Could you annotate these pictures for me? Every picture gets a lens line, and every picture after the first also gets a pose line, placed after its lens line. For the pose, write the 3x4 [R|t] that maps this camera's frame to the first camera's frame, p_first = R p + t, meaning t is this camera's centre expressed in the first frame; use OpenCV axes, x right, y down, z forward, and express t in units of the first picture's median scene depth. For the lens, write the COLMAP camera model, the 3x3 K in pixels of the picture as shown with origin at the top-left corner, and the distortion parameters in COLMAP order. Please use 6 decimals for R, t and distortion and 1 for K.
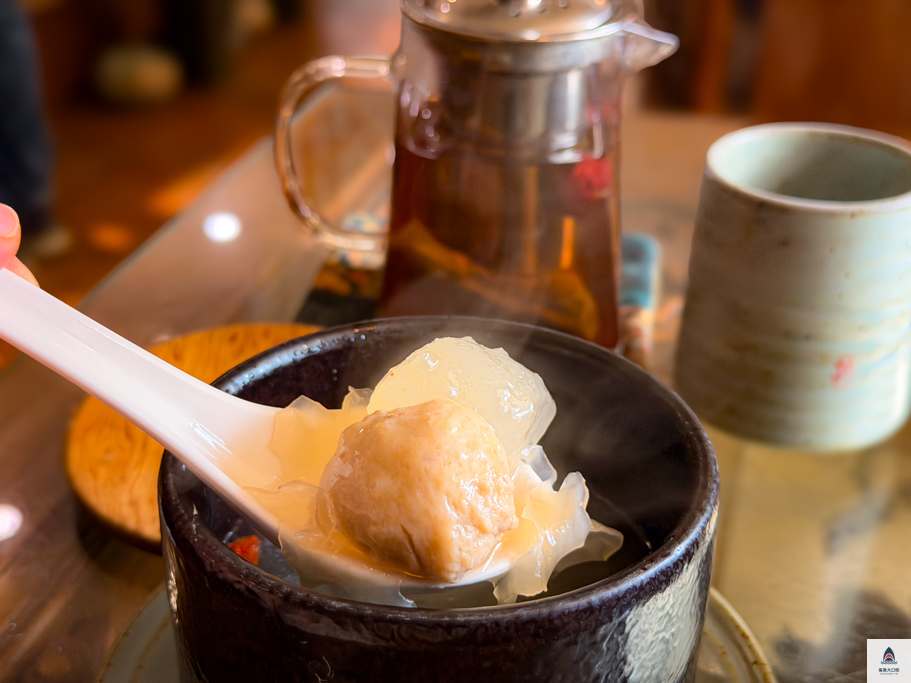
lens RADIAL K [[1270.8, 0, 454.9], [0, 1270.8, 340.9], [0, 0, 1]] dist [-0.012391, 0.000000]
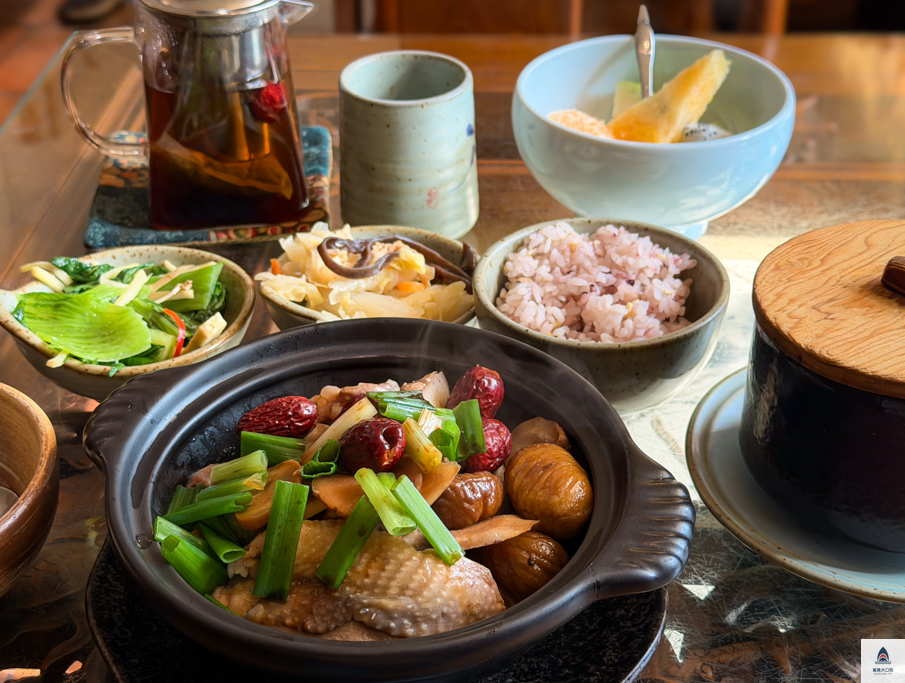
lens RADIAL K [[1262.4, 0, 453.1], [0, 1262.4, 344.5], [0, 0, 1]] dist [-0.012391, 0.000000]
pose [[0.968393, -0.139892, 0.206507, -0.046765], [0.120154, 0.987158, 0.105274, 0.041593], [-0.218582, -0.077134, 0.972765, -0.617923]]
